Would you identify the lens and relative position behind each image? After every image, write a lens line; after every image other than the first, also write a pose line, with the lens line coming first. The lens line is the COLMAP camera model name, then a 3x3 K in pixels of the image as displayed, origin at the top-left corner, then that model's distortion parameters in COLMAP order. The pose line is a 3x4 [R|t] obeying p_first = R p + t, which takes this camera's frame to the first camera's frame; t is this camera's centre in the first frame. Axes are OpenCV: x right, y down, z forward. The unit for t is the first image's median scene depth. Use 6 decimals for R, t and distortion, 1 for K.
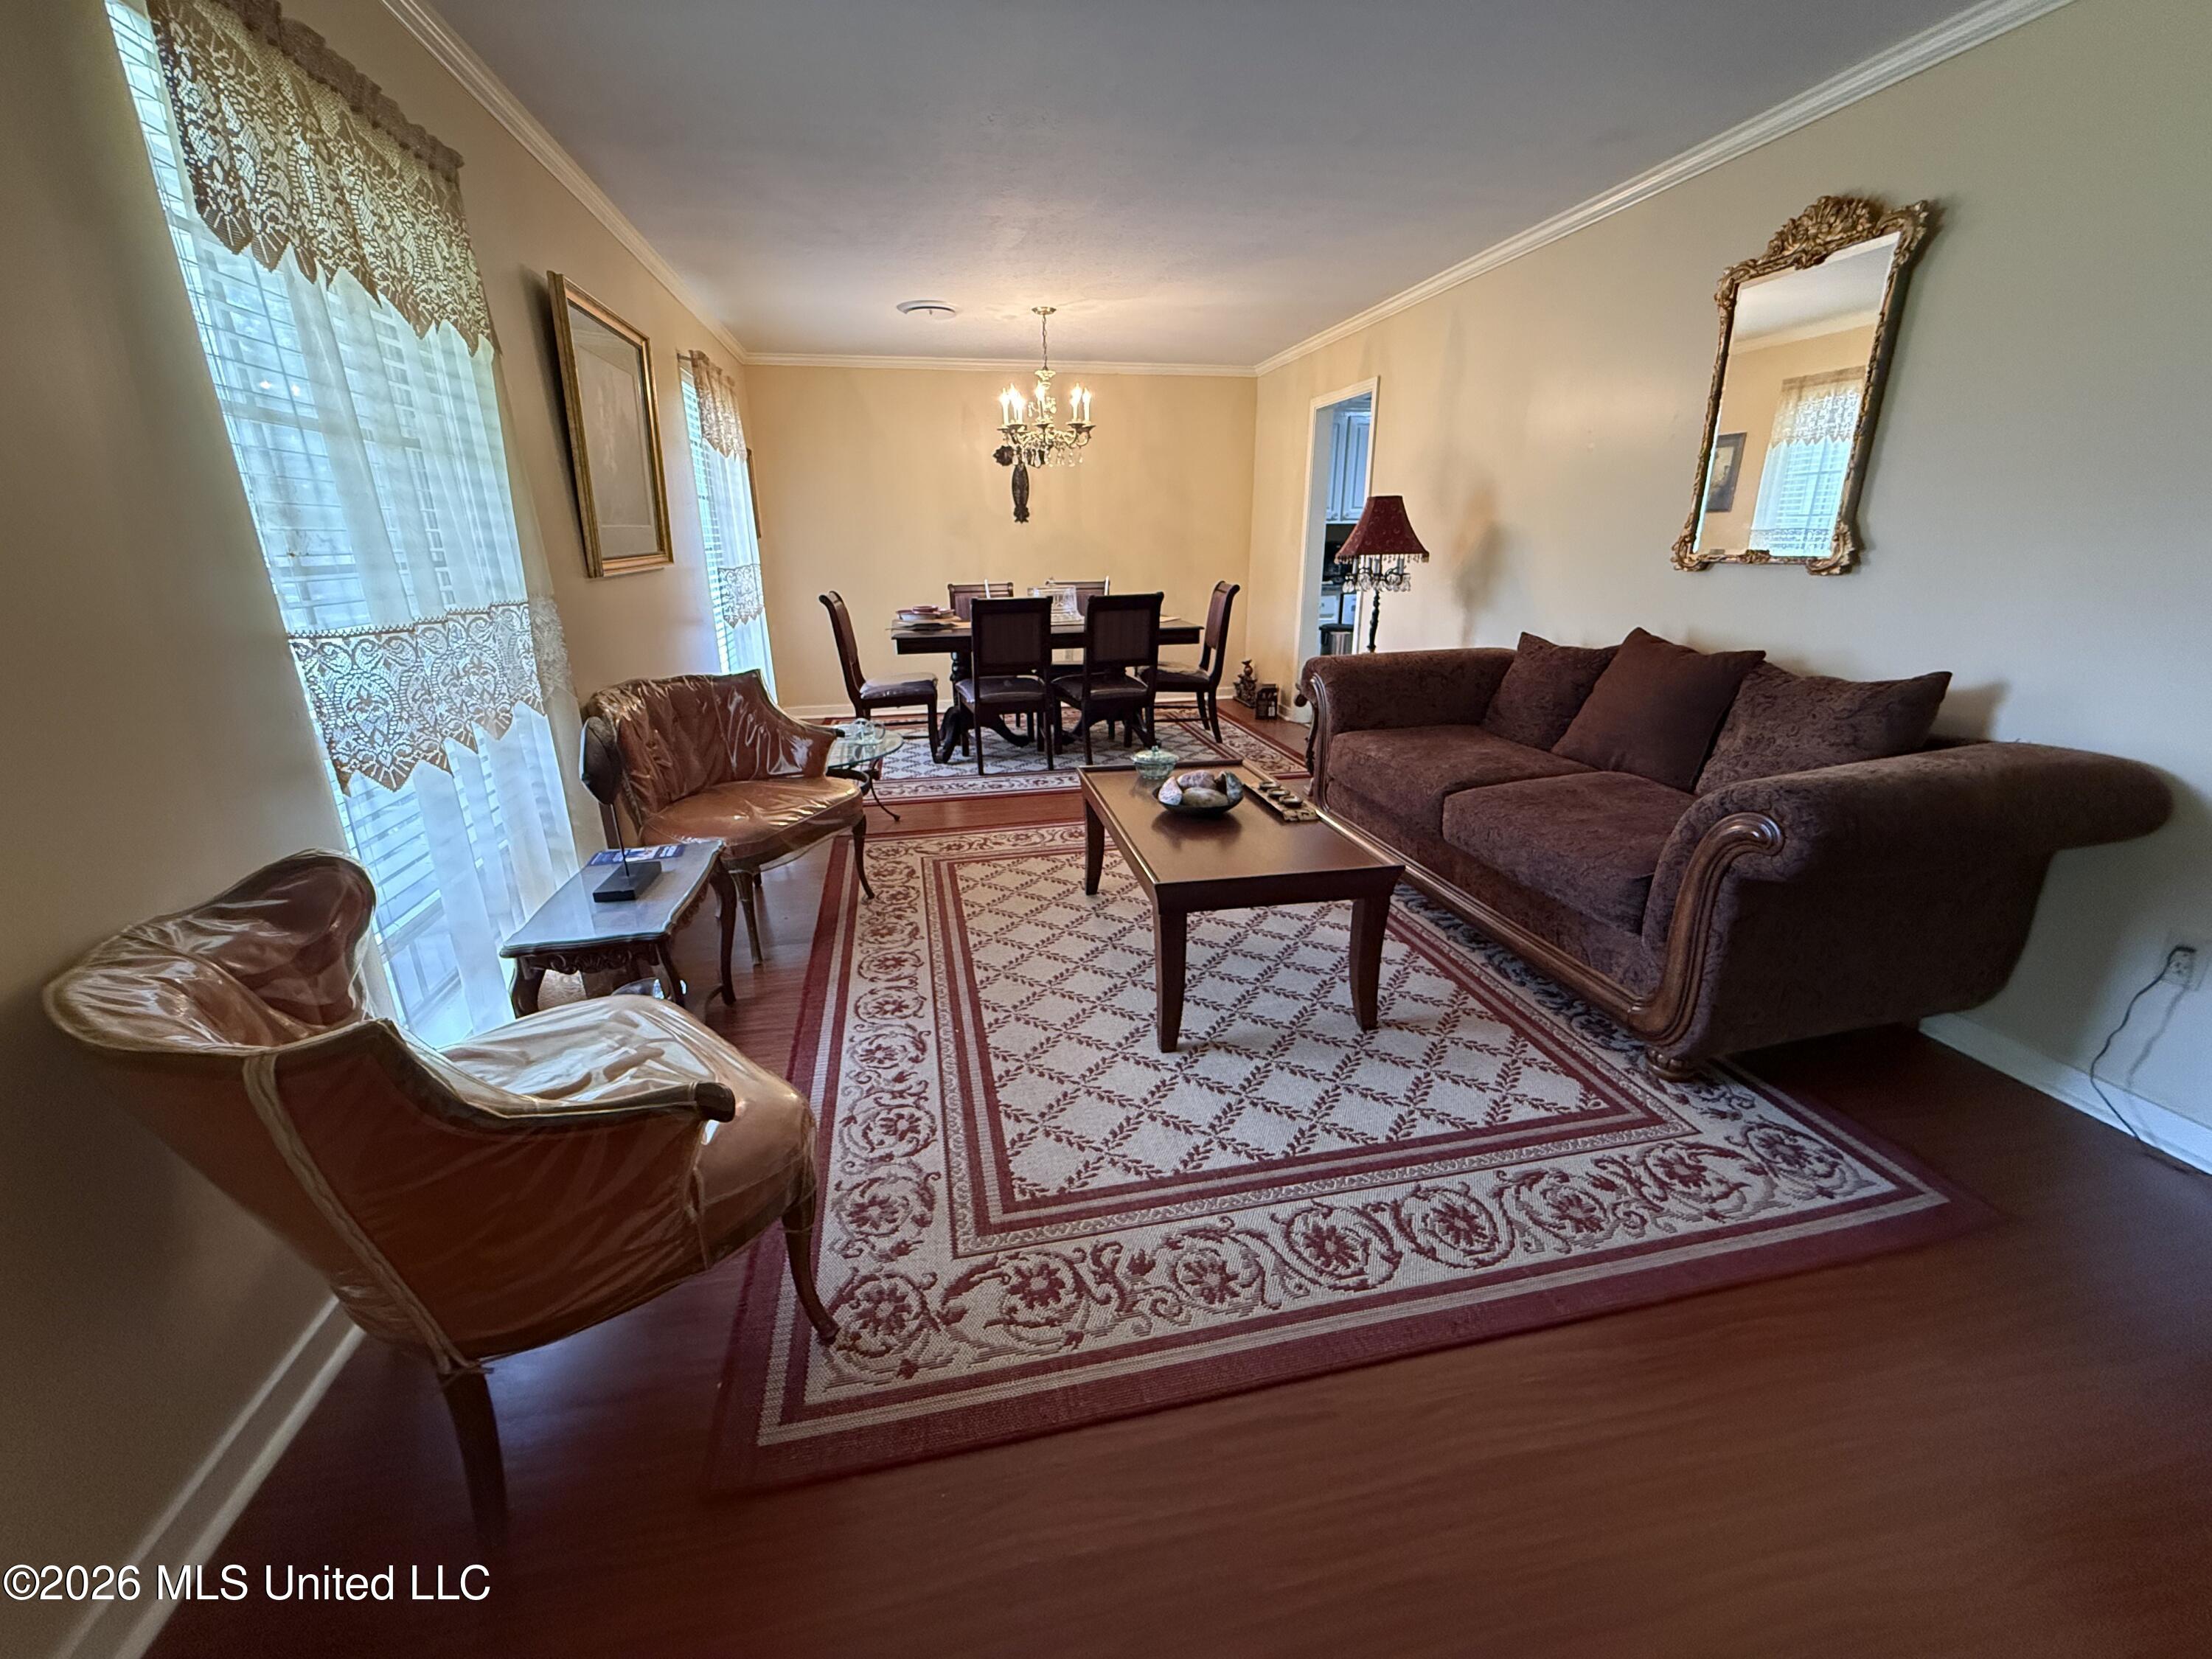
lens RADIAL K [[891.0, 0, 1102.5], [0, 891.0, 826.1], [0, 0, 1]] dist [0.001621, -0.000297]
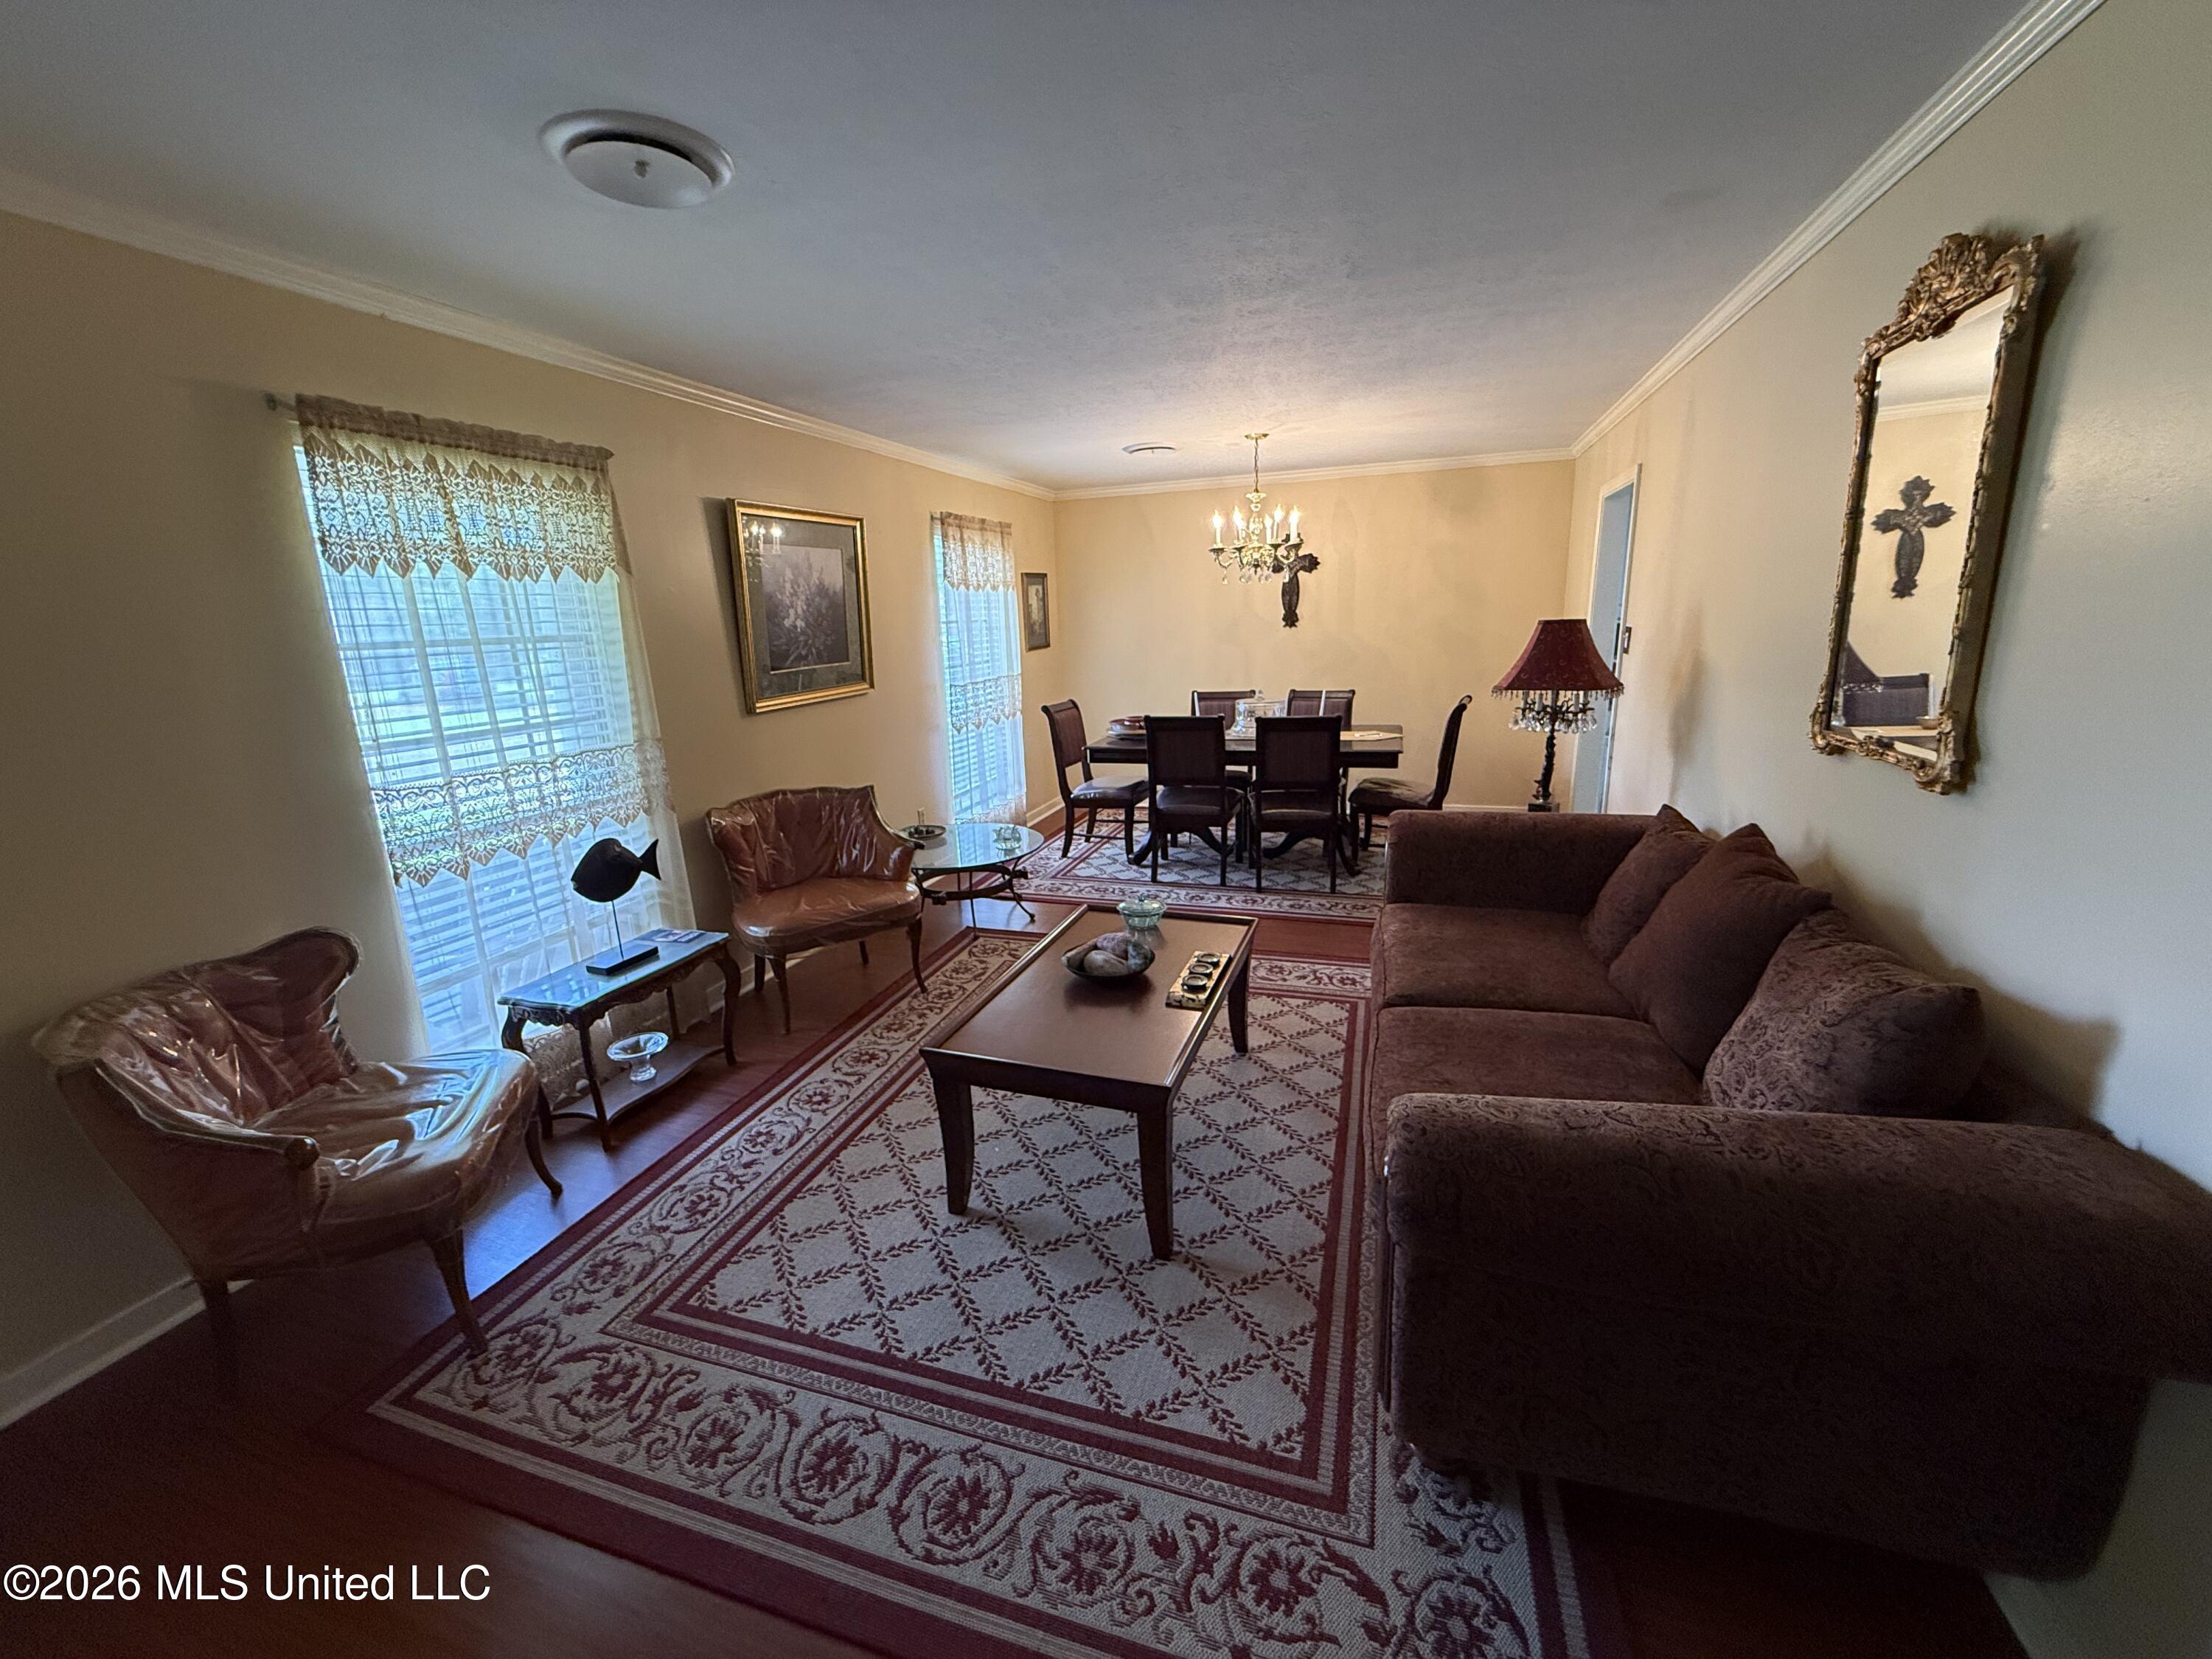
lens RADIAL K [[891.0, 0, 1101.7], [0, 891.0, 824.4], [0, 0, 1]] dist [0.001621, -0.000297]
pose [[0.861518, 0.096759, -0.498422, 0.731403], [-0.131064, 0.990784, -0.034201, -0.185745], [0.490519, 0.094789, 0.866260, 0.171973]]
